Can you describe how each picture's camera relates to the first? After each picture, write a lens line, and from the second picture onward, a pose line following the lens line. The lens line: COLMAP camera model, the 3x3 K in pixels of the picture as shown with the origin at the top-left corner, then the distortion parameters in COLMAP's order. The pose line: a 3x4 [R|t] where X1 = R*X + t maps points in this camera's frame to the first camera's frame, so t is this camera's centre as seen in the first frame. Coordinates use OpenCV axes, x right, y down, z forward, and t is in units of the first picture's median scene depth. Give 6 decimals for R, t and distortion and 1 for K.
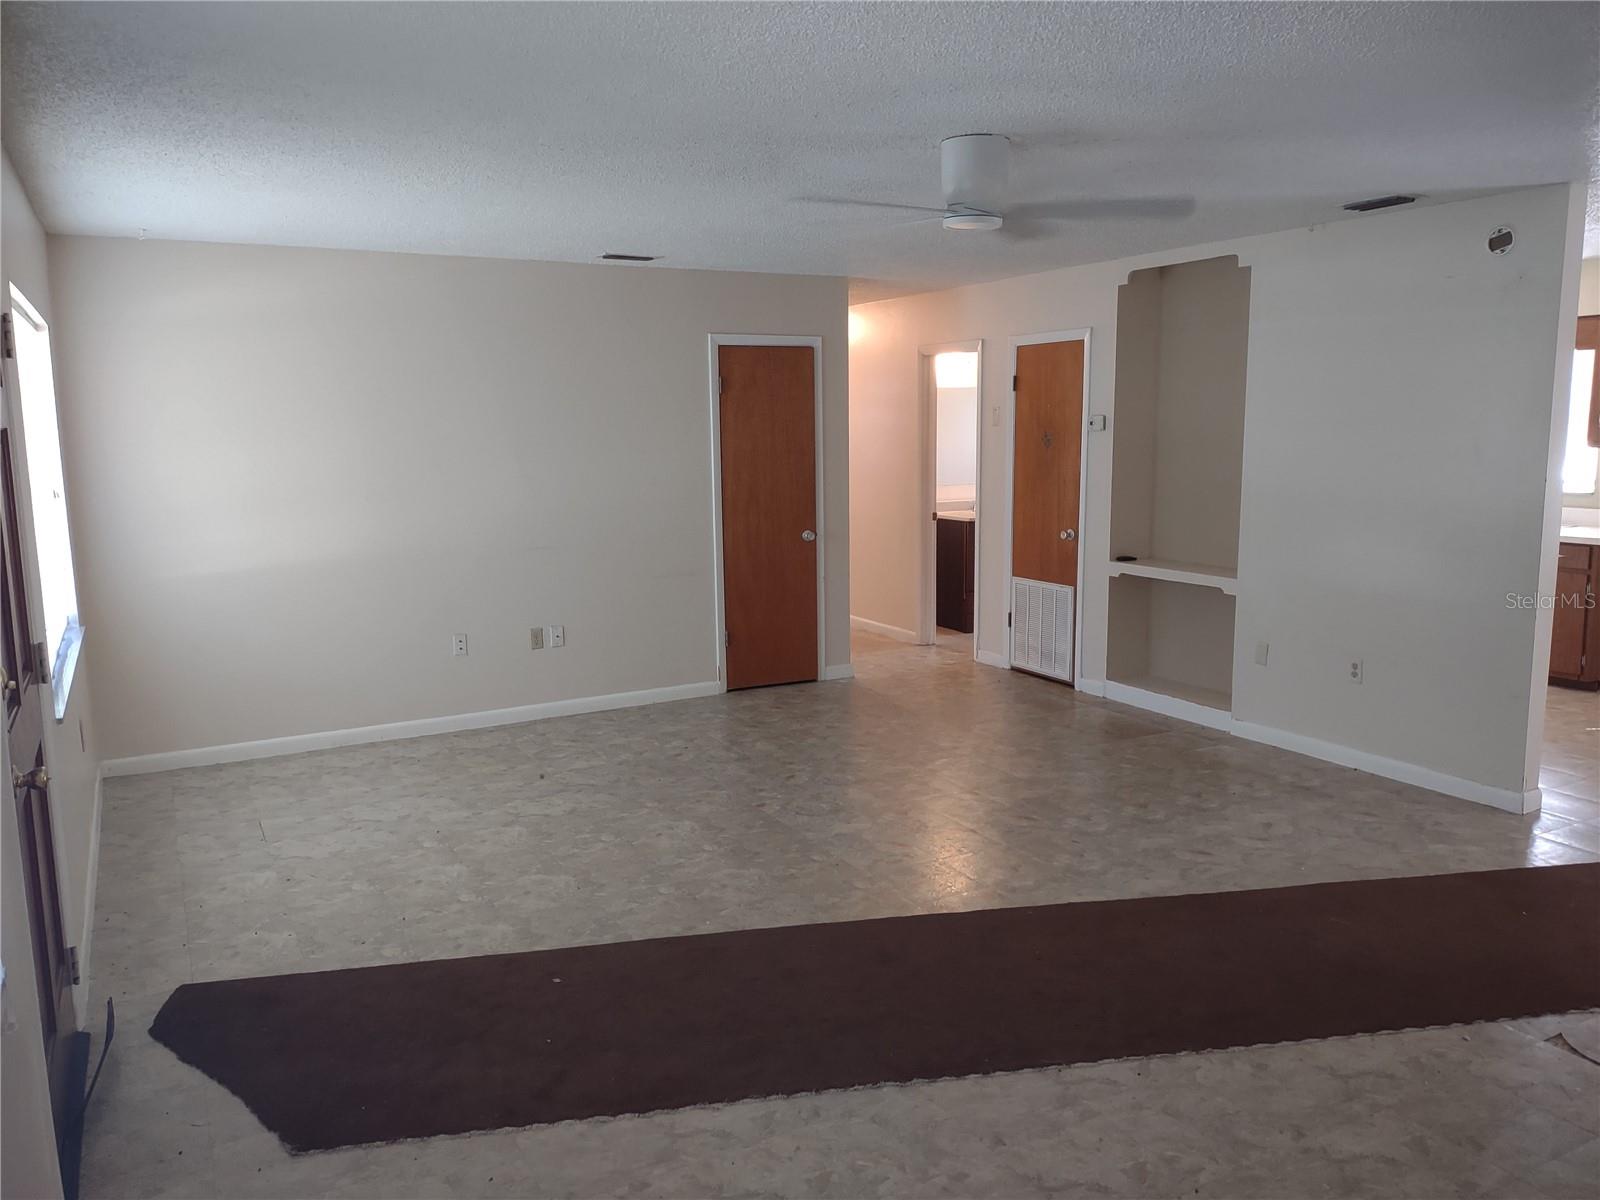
lens RADIAL K [[1189.6, 0, 797.2], [0, 1189.6, 601.7], [0, 0, 1]] dist [0.085111, -0.120210]
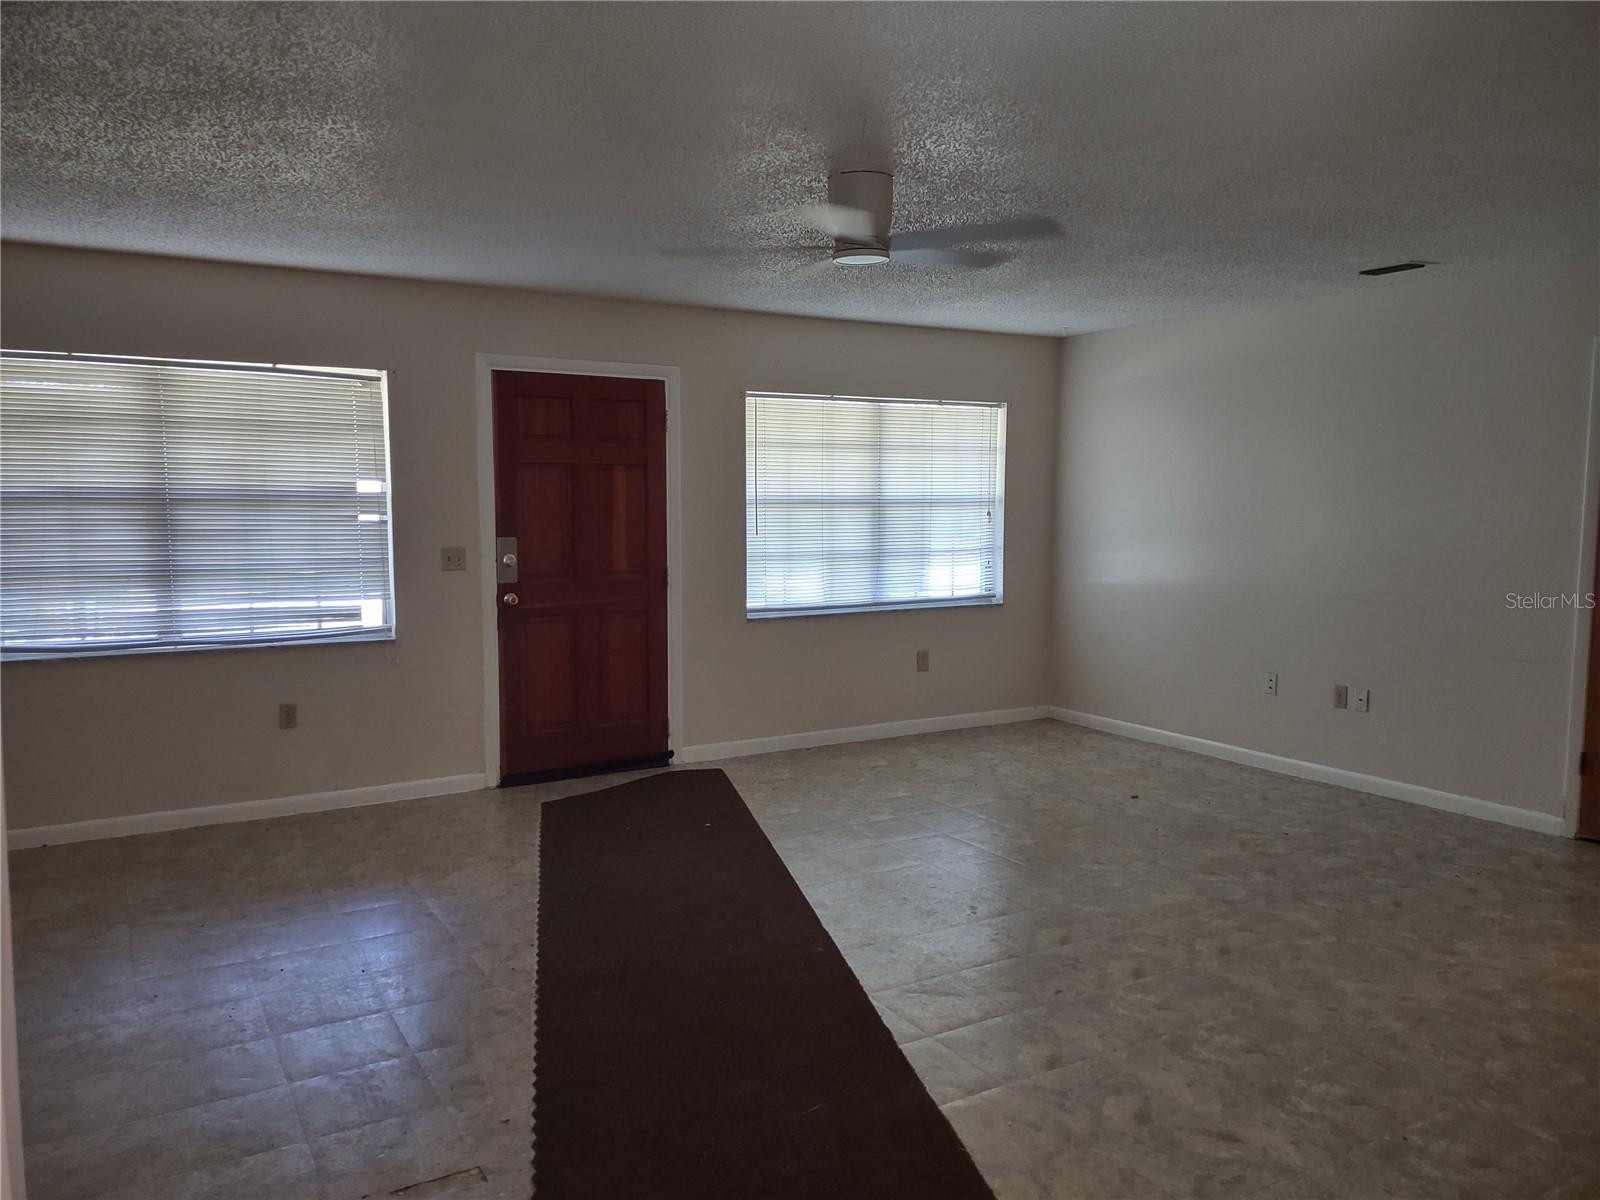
lens RADIAL K [[1184.5, 0, 797.3], [0, 1184.5, 594.9], [0, 0, 1]] dist [0.095443, -0.136201]
pose [[0.035530, 0.095902, -0.994757, 0.853481], [-0.152987, 0.984174, 0.089417, -0.081469], [0.987589, 0.149008, 0.049639, 0.672747]]
